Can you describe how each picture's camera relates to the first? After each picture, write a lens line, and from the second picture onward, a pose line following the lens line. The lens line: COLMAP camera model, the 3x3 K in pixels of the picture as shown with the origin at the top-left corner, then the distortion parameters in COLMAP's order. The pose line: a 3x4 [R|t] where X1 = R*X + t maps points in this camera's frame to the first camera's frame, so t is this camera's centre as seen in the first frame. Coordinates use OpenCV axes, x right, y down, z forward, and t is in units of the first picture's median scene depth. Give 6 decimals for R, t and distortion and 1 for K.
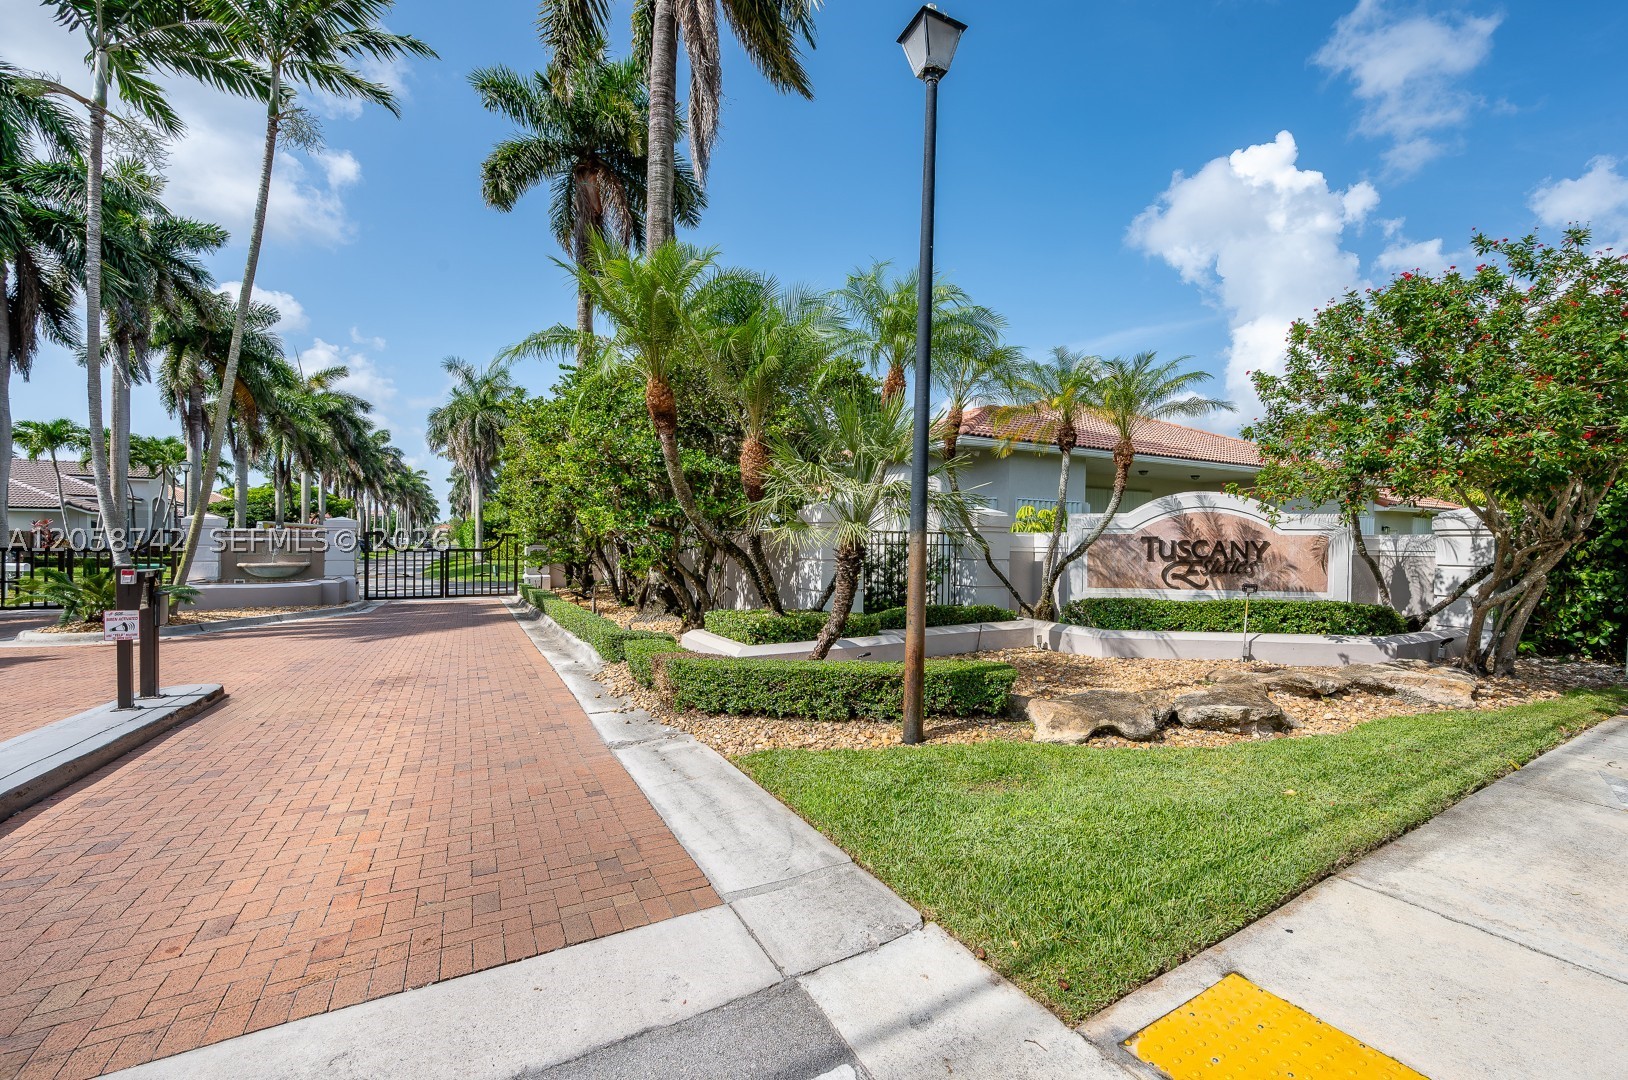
lens RADIAL K [[632.1, 0, 814.0], [0, 632.1, 540.0], [0, 0, 1]] dist [0.000491, 0.000096]
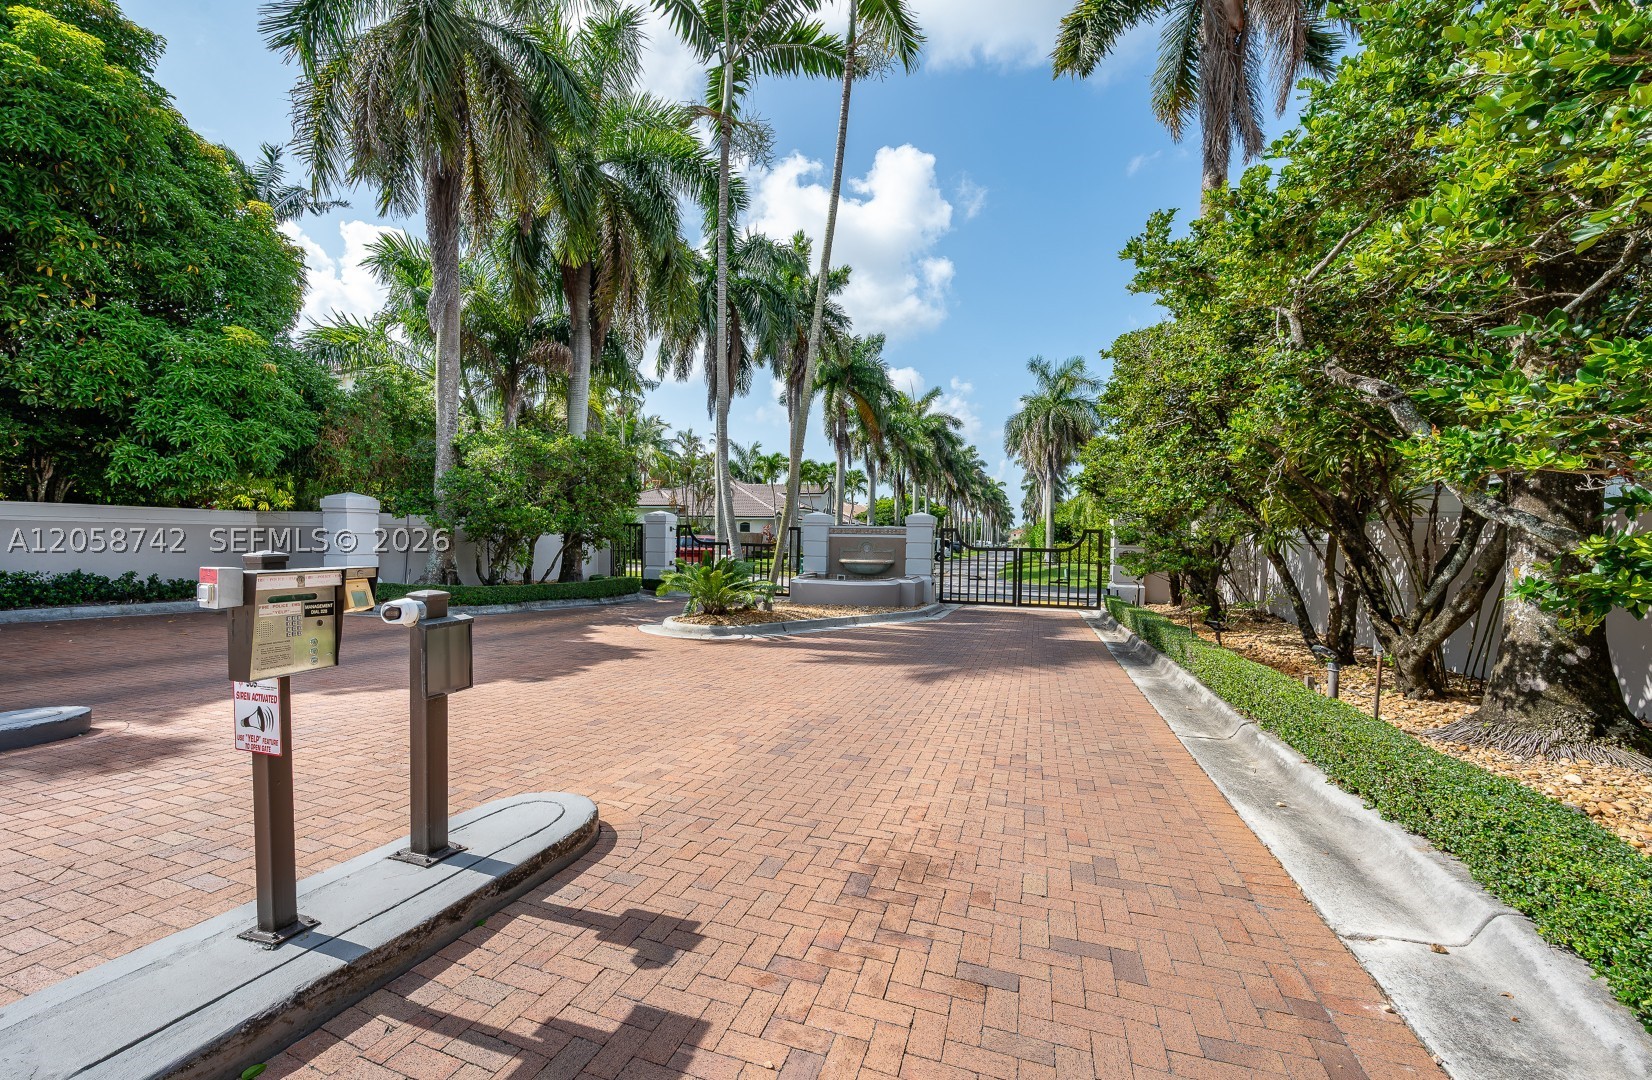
lens RADIAL K [[633.7, 0, 826.8], [0, 633.7, 569.0], [0, 0, 1]] dist [0.000143, -0.000003]
pose [[0.681286, 0.039574, -0.730947, -0.073796], [-0.009842, 0.998943, 0.044910, 0.002886], [0.731951, -0.023402, 0.680955, 0.124846]]
